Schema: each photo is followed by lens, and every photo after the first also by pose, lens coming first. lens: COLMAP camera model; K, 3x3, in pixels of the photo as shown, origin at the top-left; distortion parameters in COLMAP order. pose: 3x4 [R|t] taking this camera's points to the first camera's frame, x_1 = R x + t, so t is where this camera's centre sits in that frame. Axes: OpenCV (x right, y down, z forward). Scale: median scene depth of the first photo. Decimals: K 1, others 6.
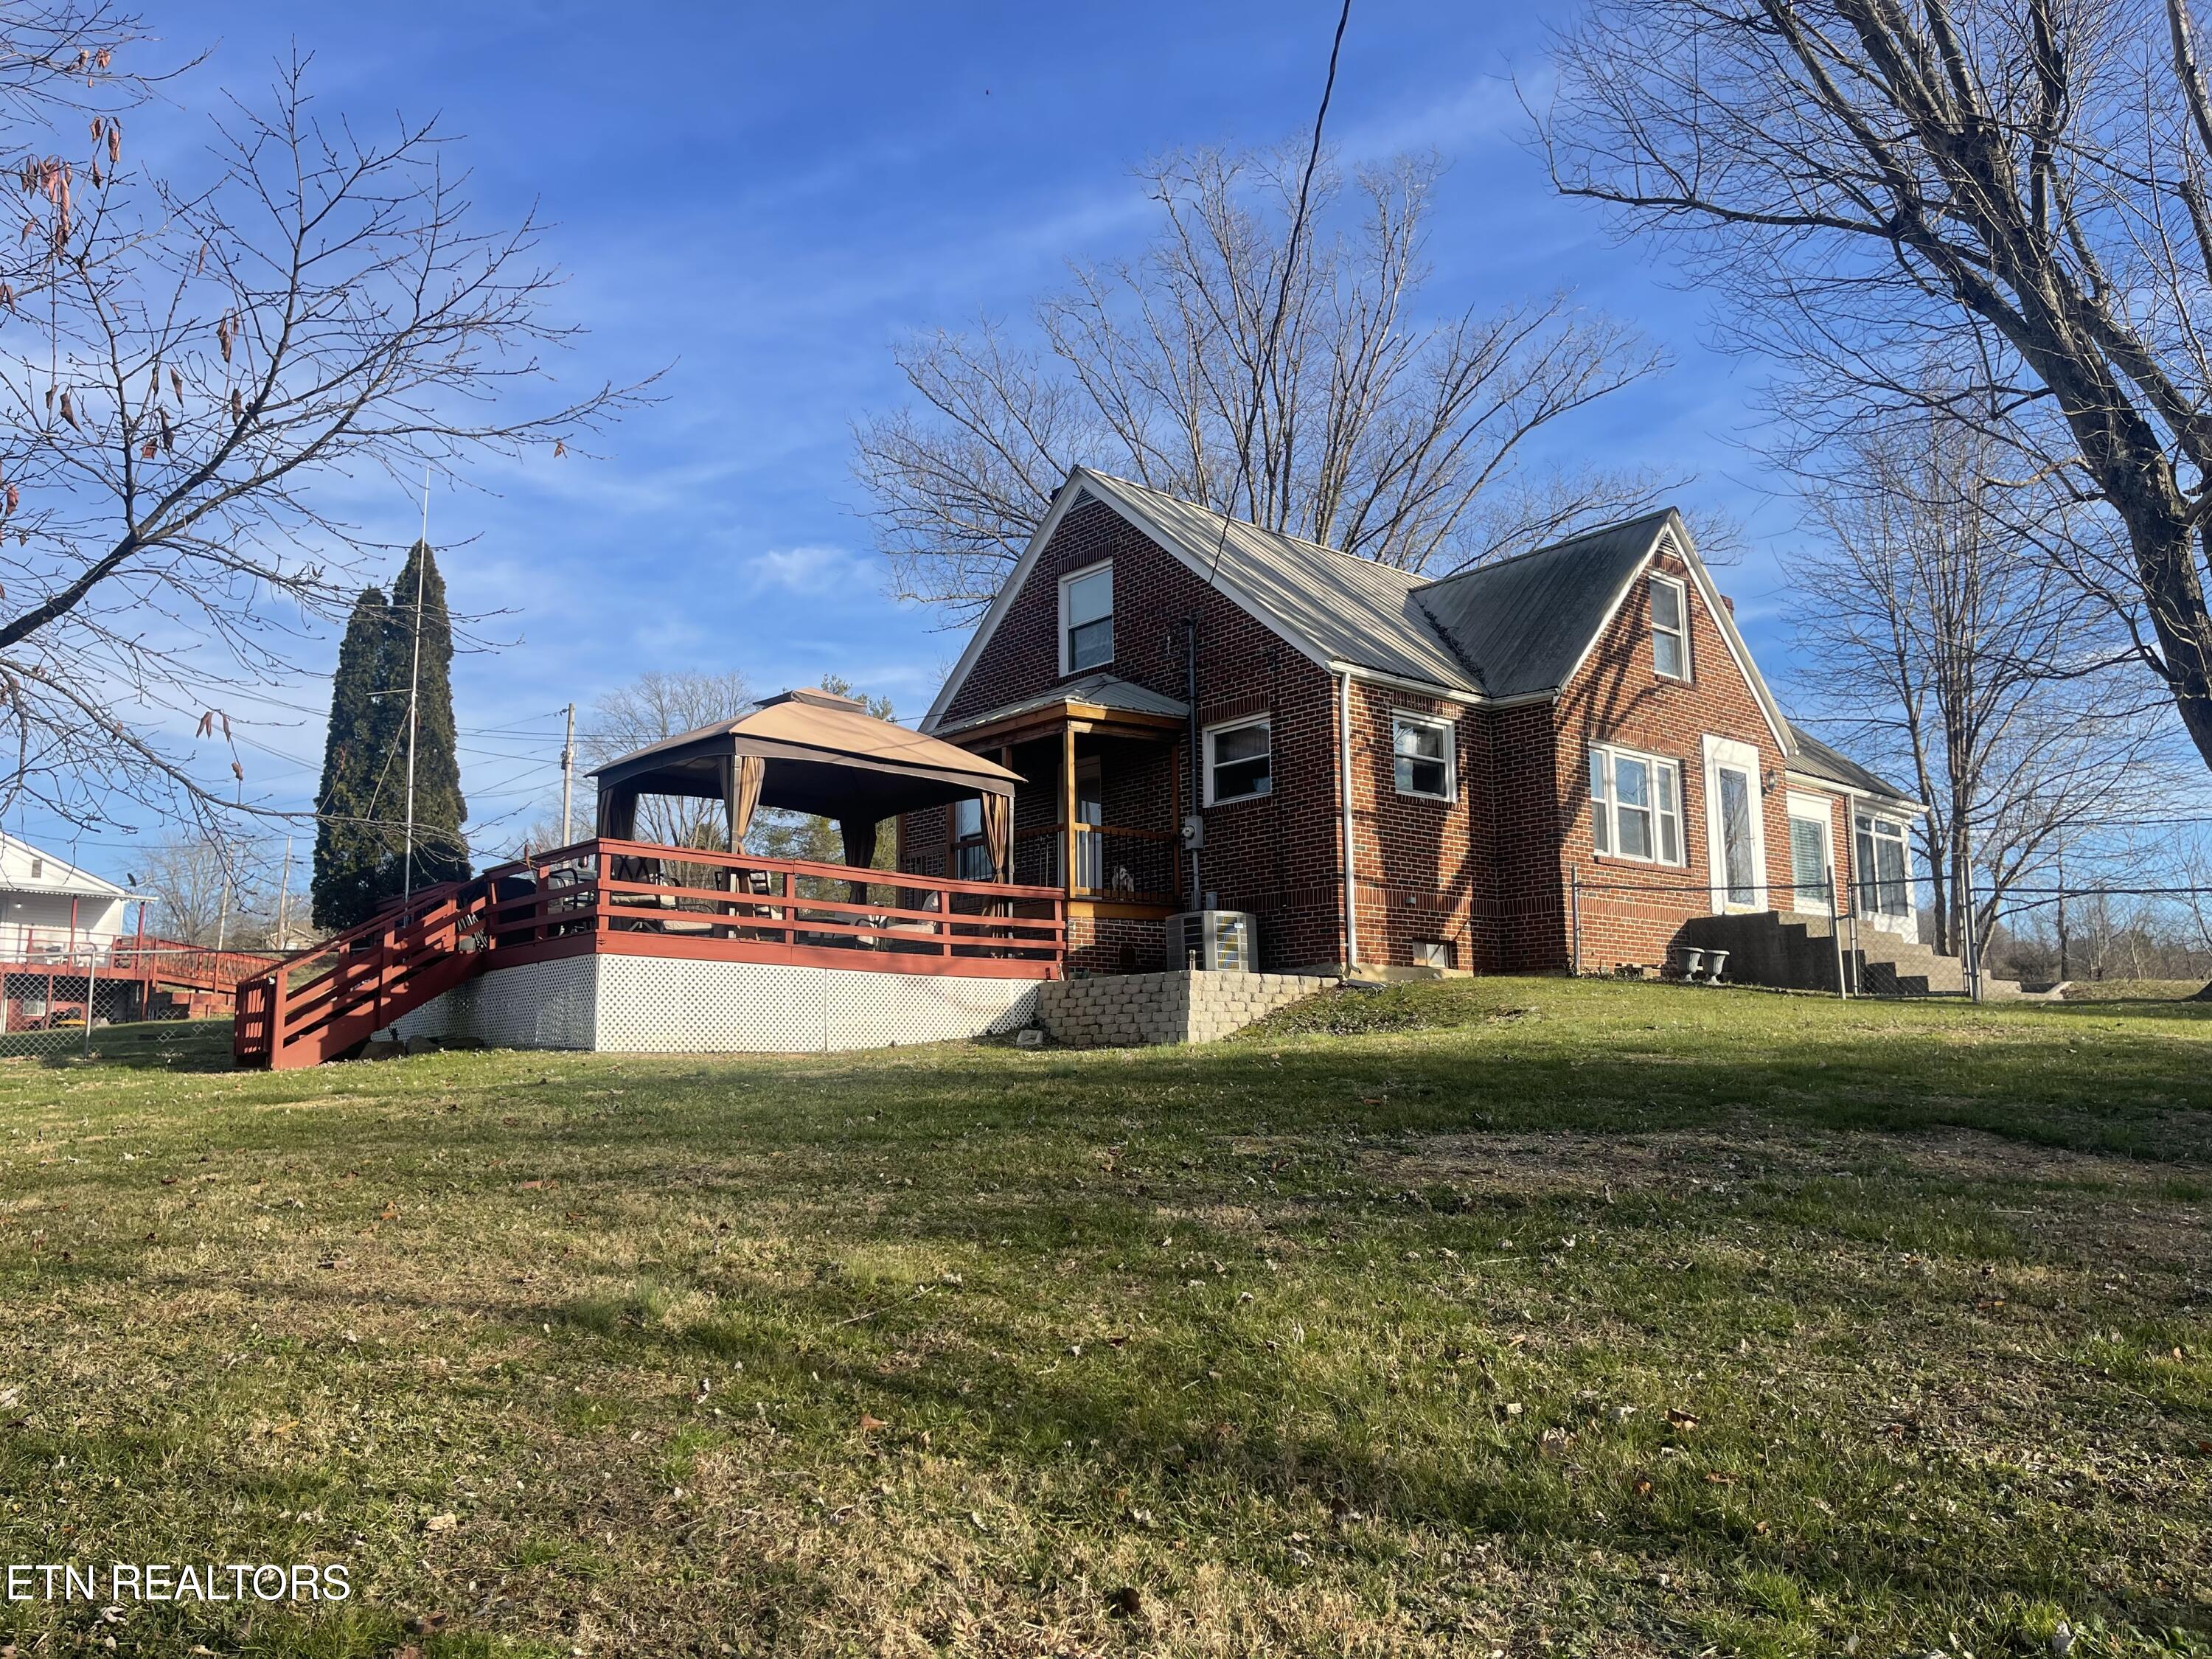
lens RADIAL K [[1667.1, 0, 1109.4], [0, 1667.1, 827.8], [0, 0, 1]] dist [0.067154, -0.086634]
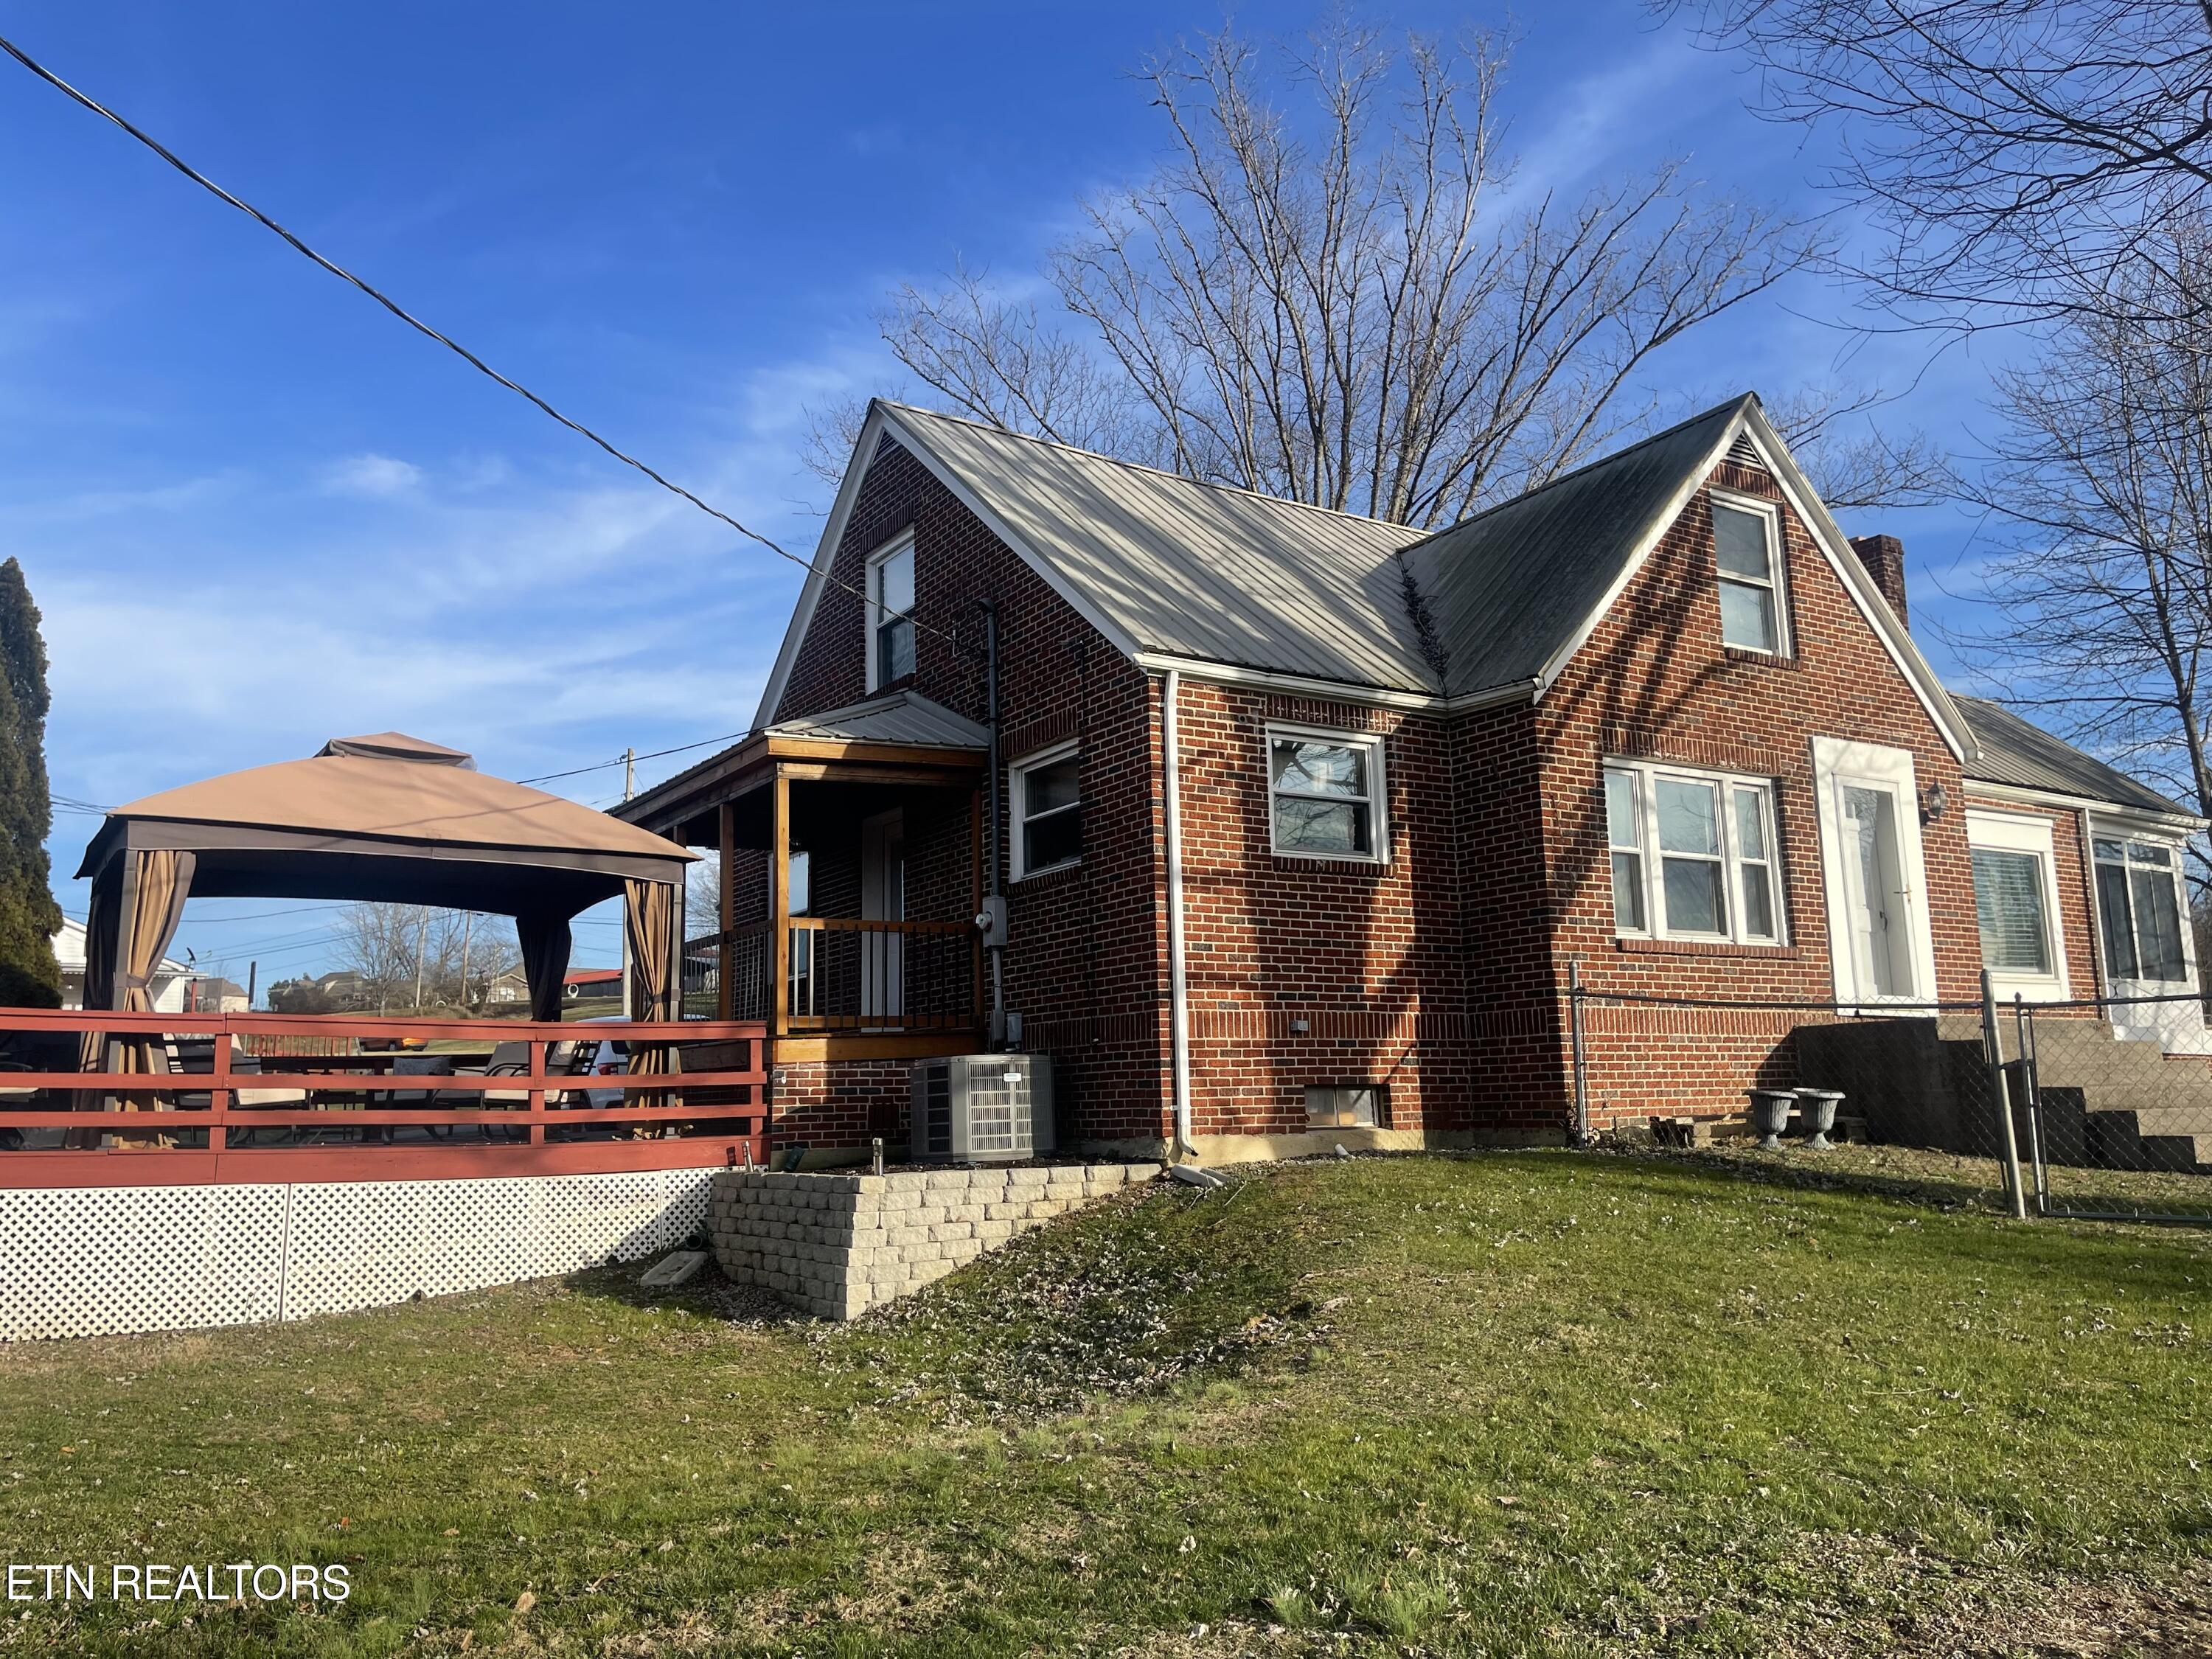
lens RADIAL K [[1667.1, 0, 1110.8], [0, 1667.1, 815.7], [0, 0, 1]] dist [0.067154, -0.086634]
pose [[0.989199, -0.040828, -0.140776, 0.190848], [0.038241, 0.999047, -0.021035, -0.023670], [0.141501, 0.015424, 0.989818, 0.347707]]
